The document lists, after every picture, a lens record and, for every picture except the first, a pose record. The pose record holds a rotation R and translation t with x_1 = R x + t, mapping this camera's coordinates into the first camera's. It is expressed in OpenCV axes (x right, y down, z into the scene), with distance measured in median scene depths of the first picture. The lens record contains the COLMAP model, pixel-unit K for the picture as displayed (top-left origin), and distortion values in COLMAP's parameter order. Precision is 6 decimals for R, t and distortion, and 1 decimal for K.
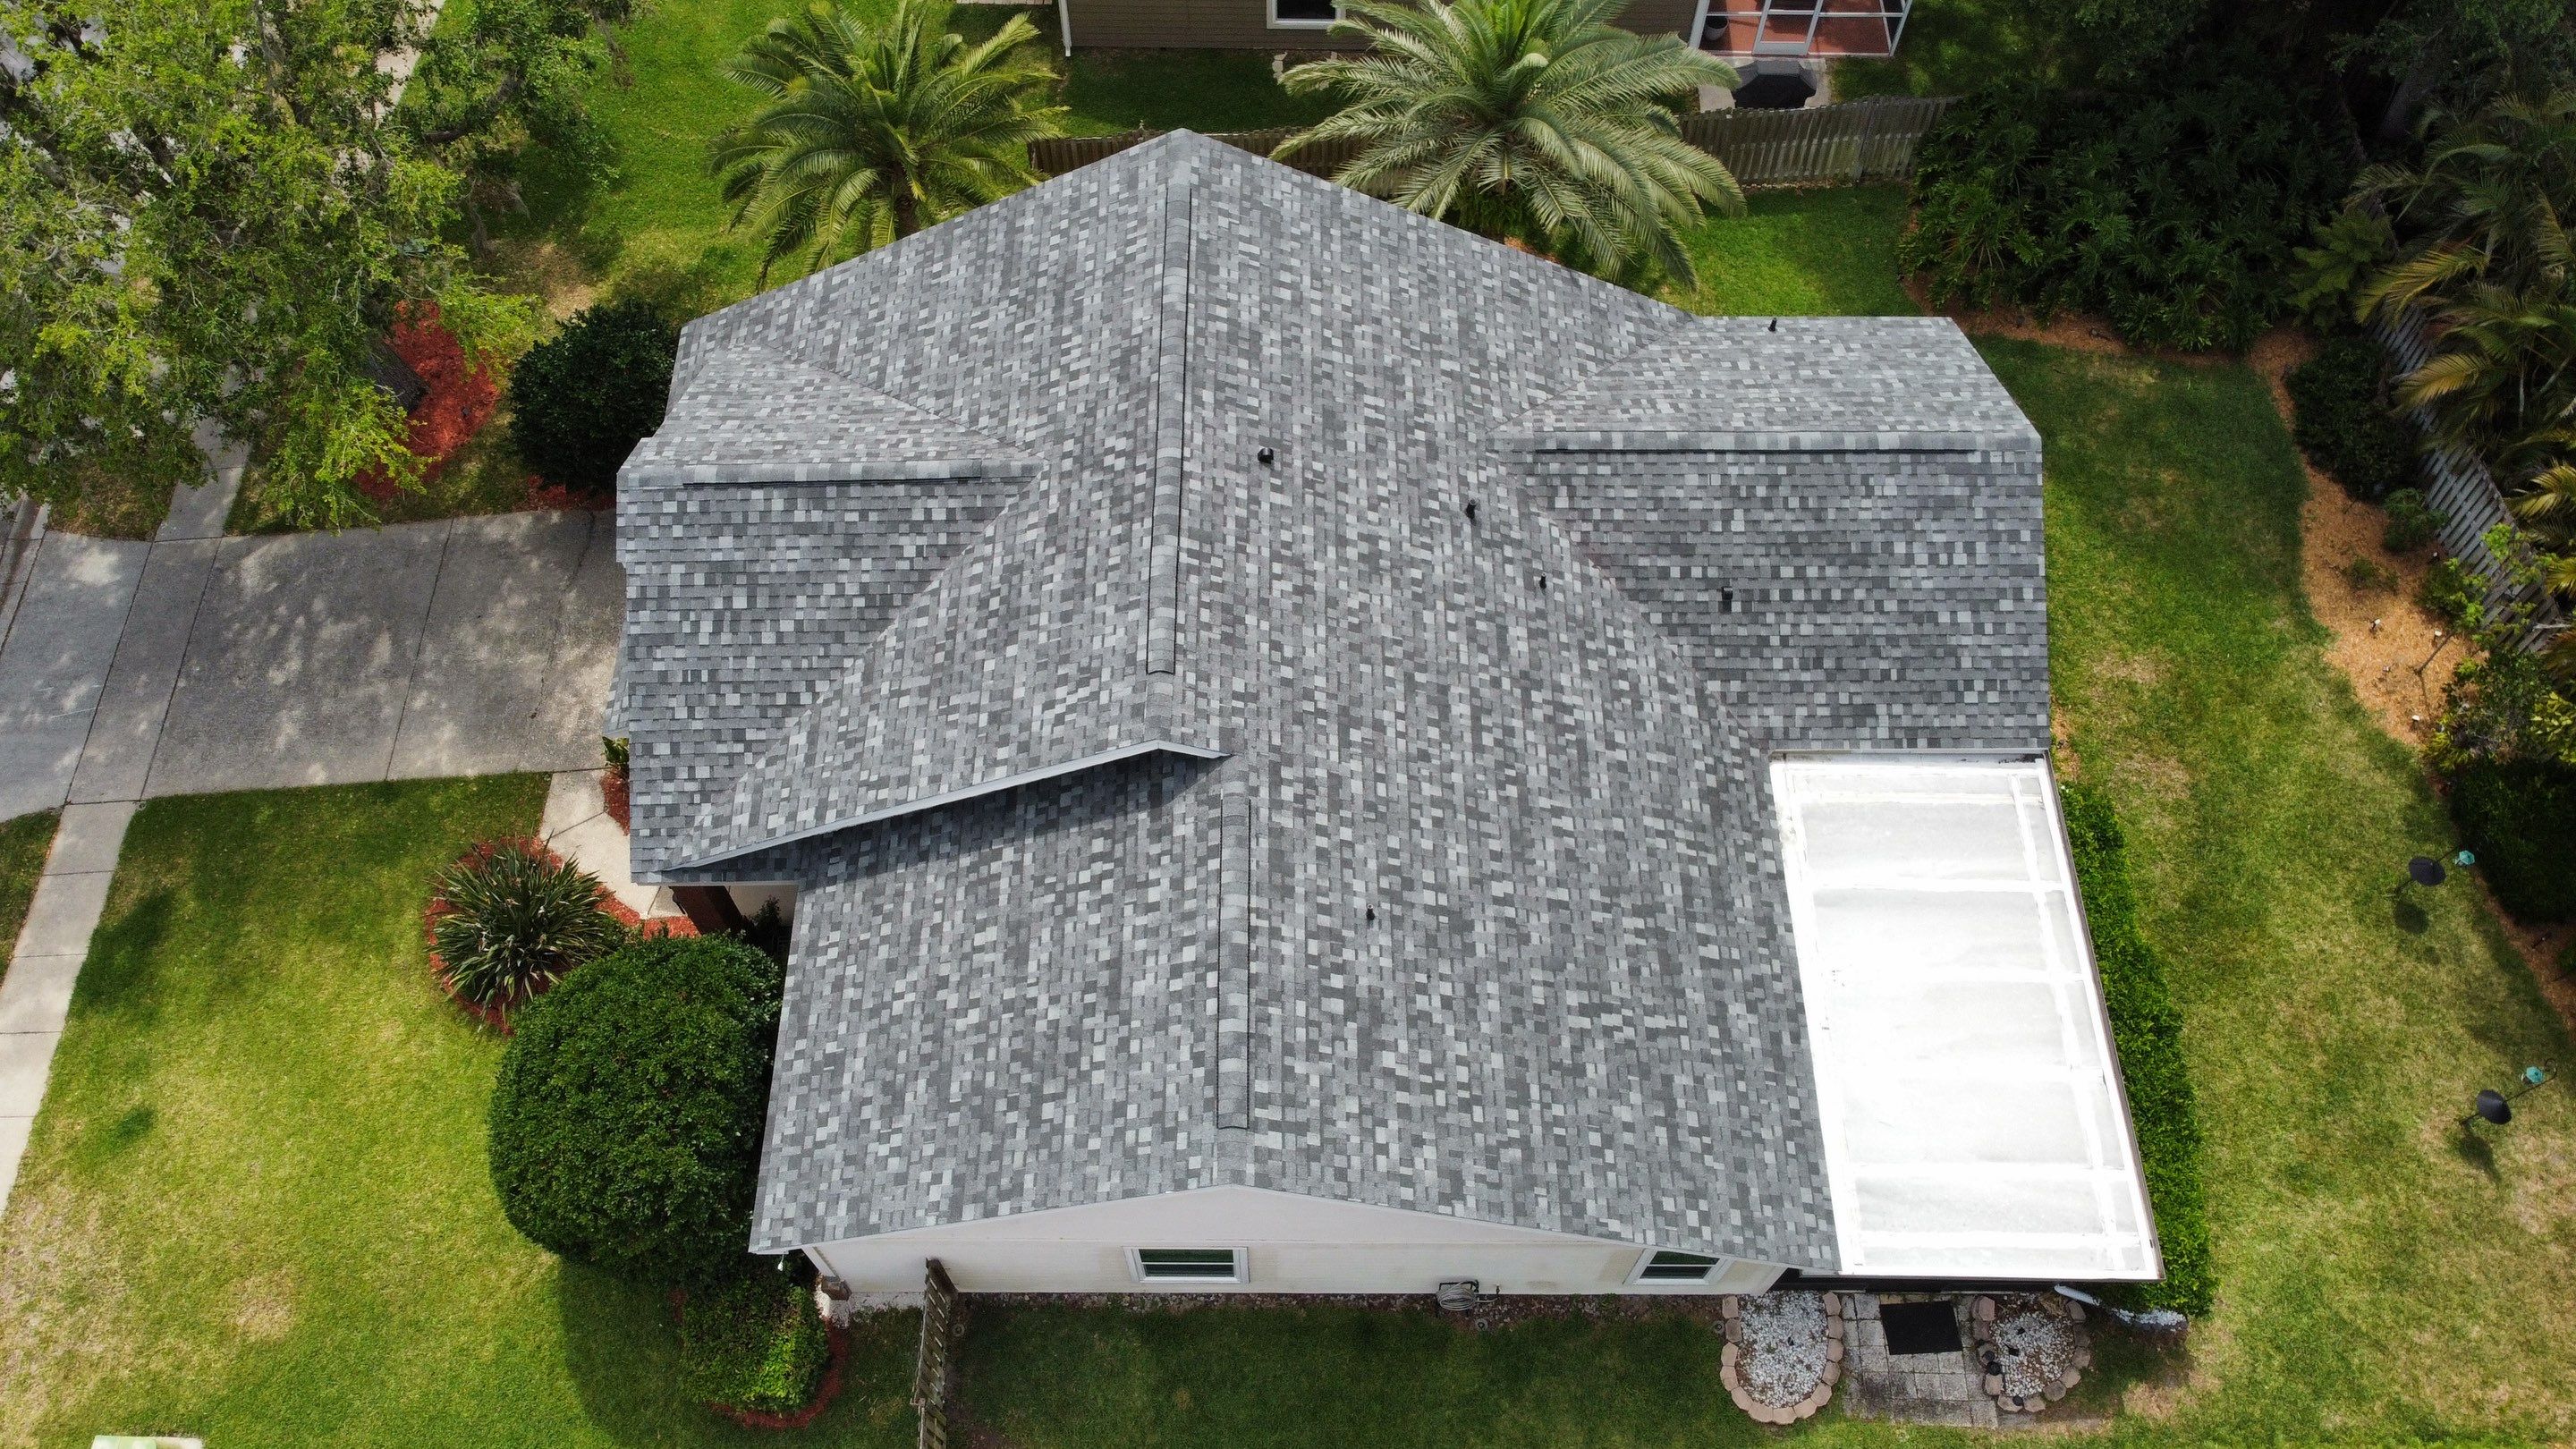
lens RADIAL K [[1969.3, 0, 1249.0], [0, 1969.3, 675.7], [0, 0, 1]] dist [0.007052, -0.053625]
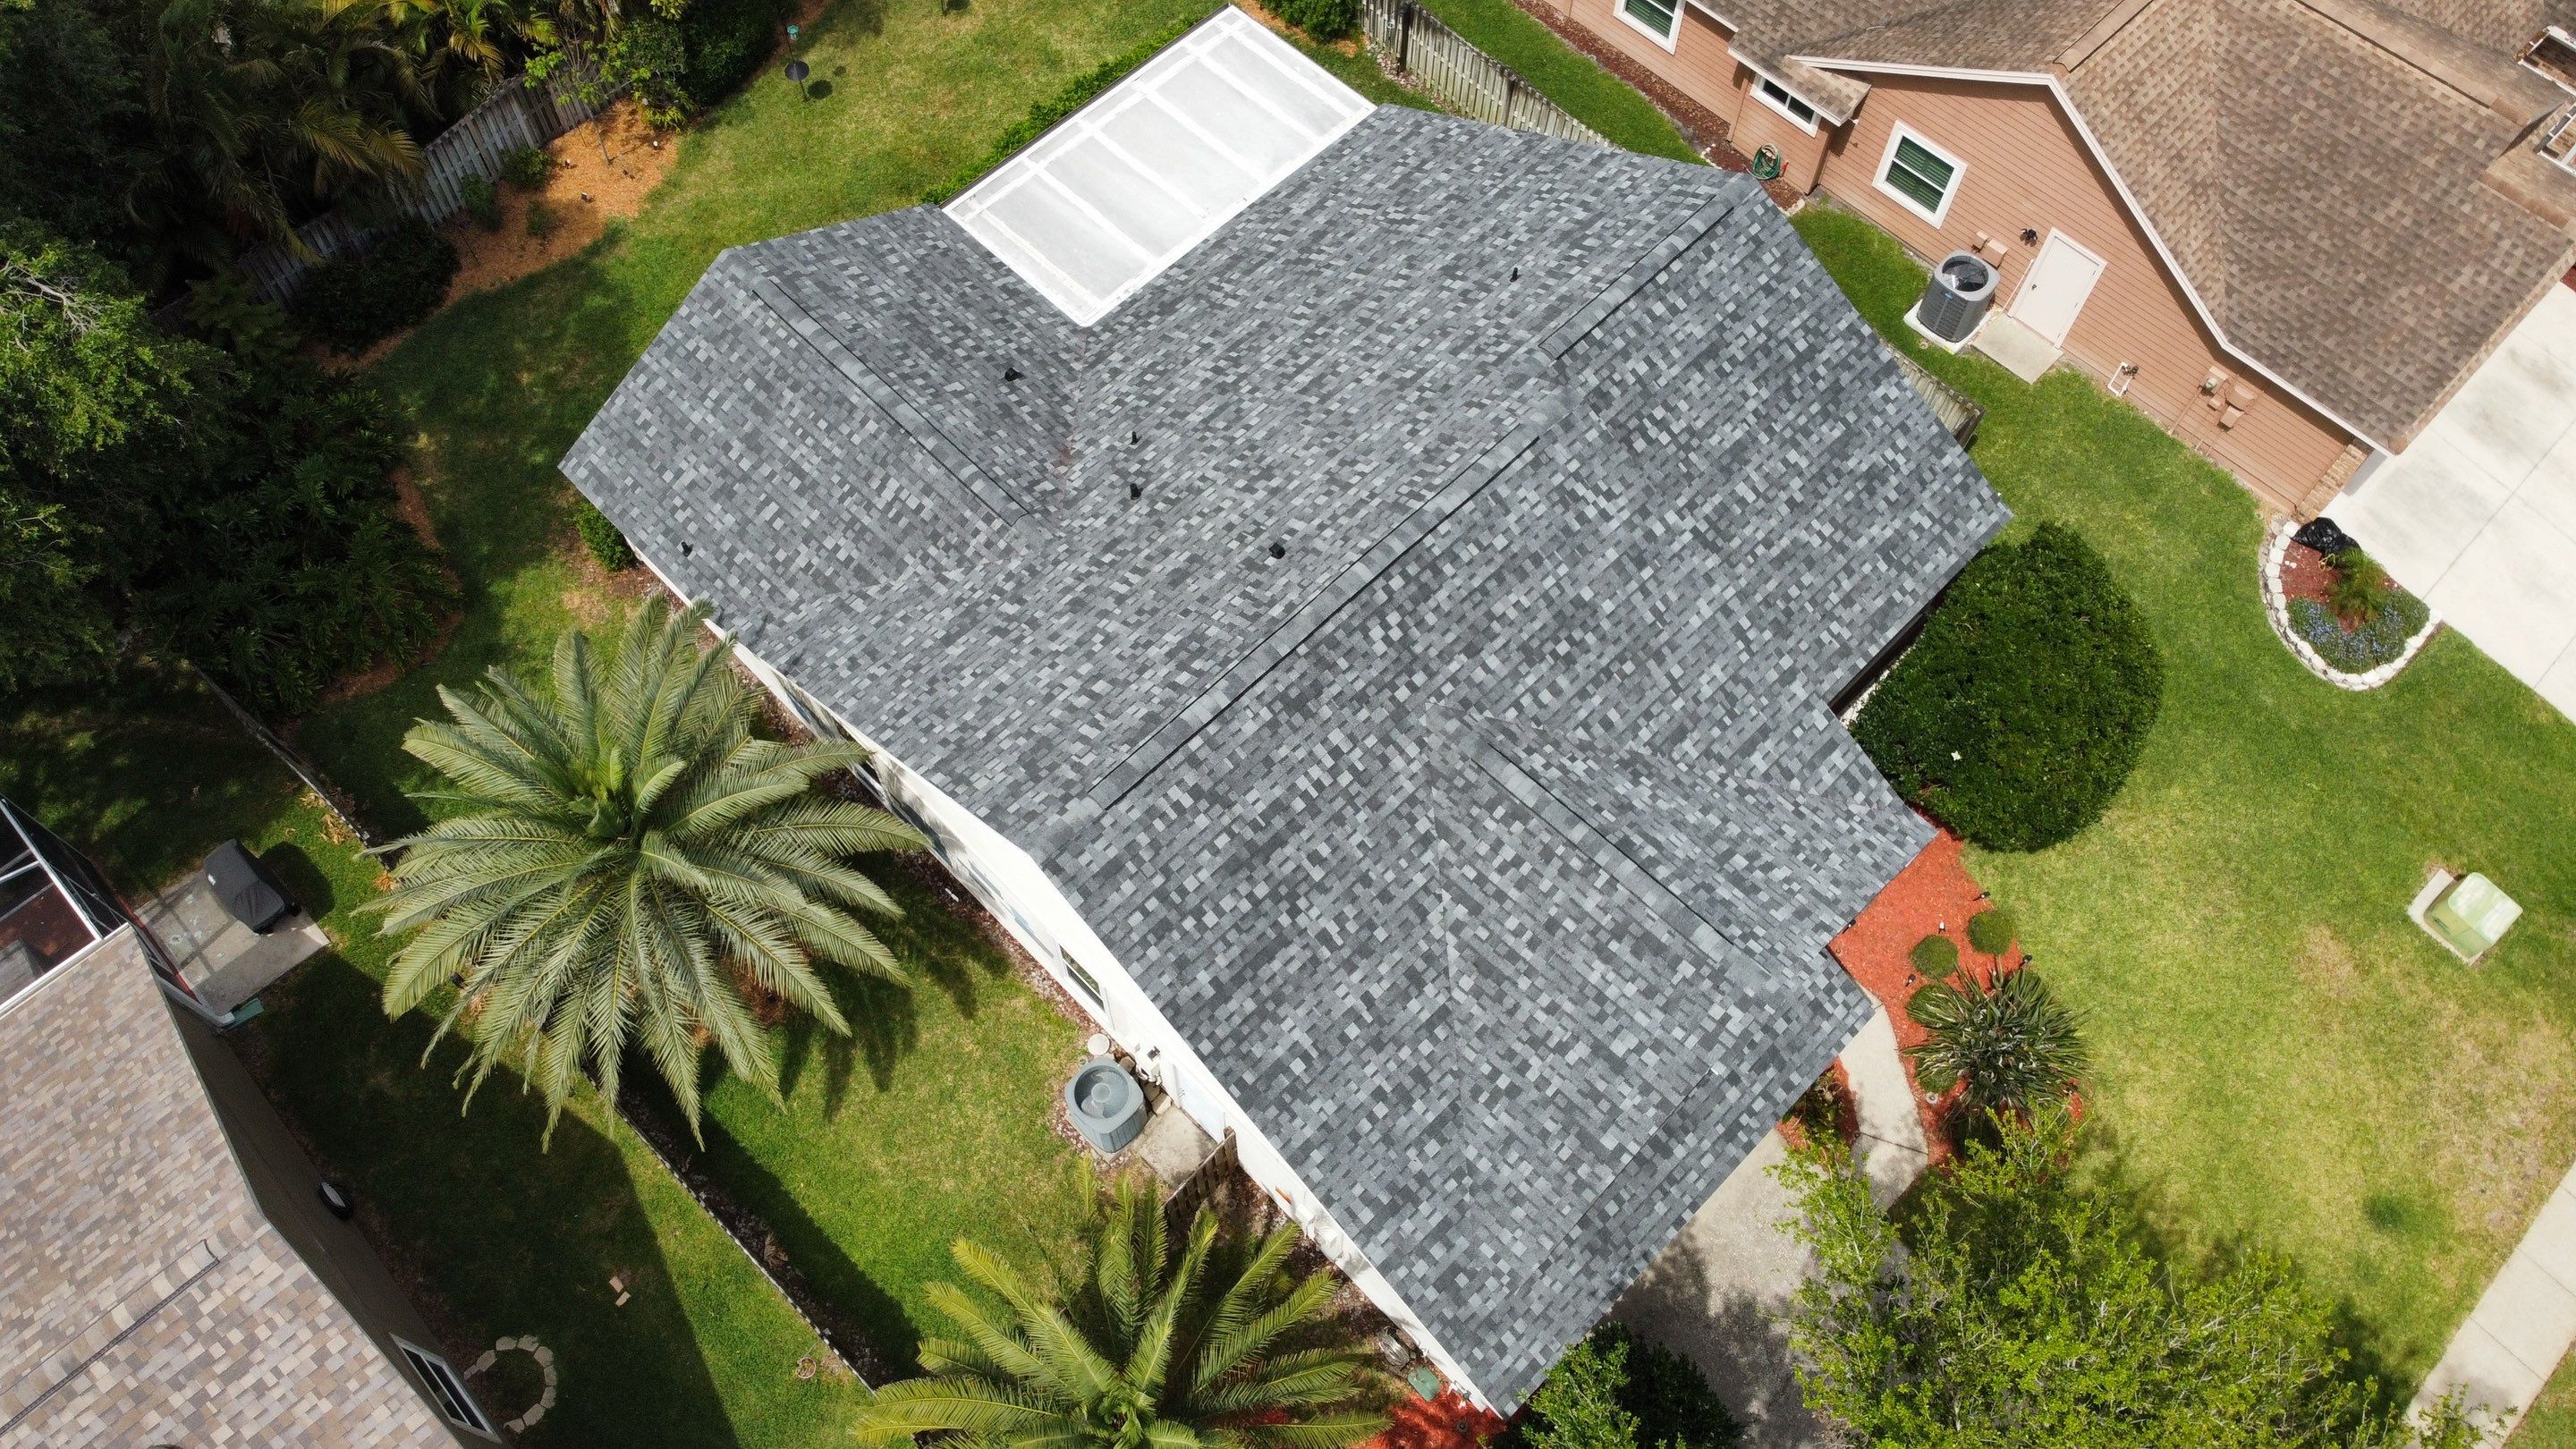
lens RADIAL K [[1969.3, 0, 1240.3], [0, 1969.3, 681.9], [0, 0, 1]] dist [0.007052, -0.053625]
pose [[-0.703386, -0.610003, 0.364890, -0.386085], [0.623206, -0.282355, 0.729308, -0.874298], [-0.341851, 0.740387, 0.578762, 0.457680]]
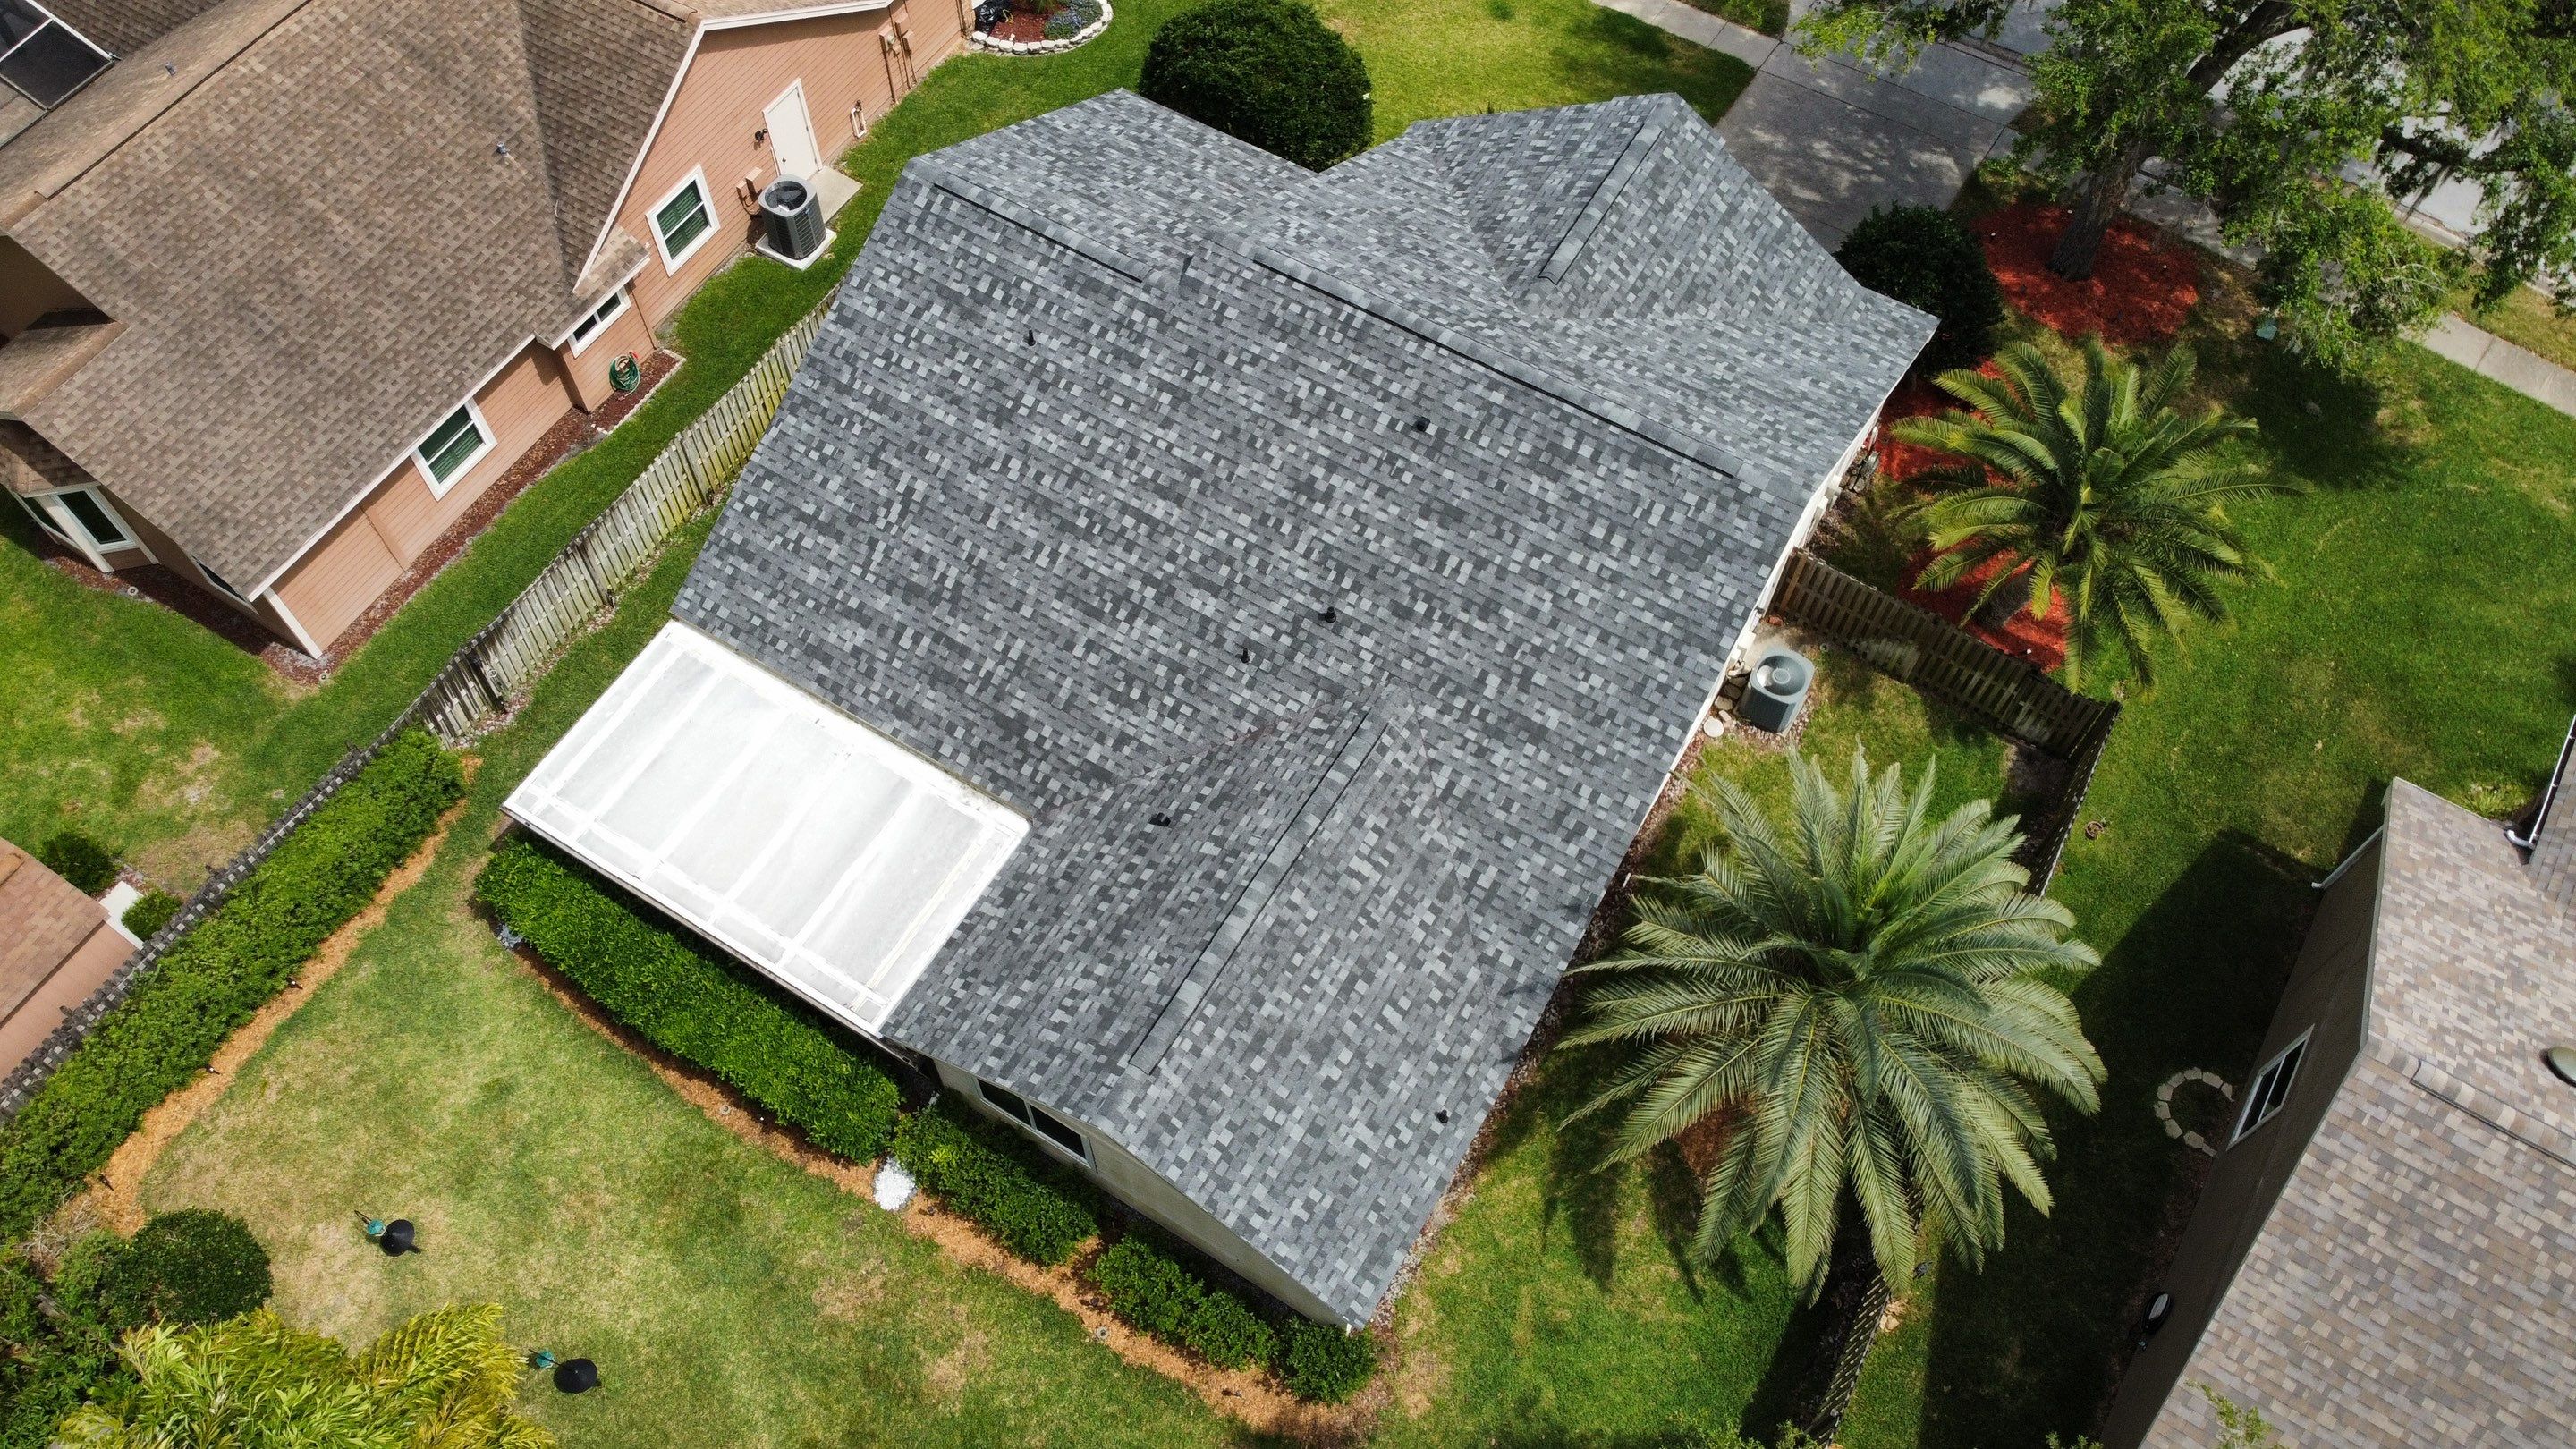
lens RADIAL K [[1969.3, 0, 1248.5], [0, 1969.3, 688.7], [0, 0, 1]] dist [0.007052, -0.053625]
pose [[-0.520448, 0.737330, -0.430672, 0.642462], [-0.725541, -0.115906, 0.678348, -0.802225], [0.450249, 0.665515, 0.595287, 0.384098]]
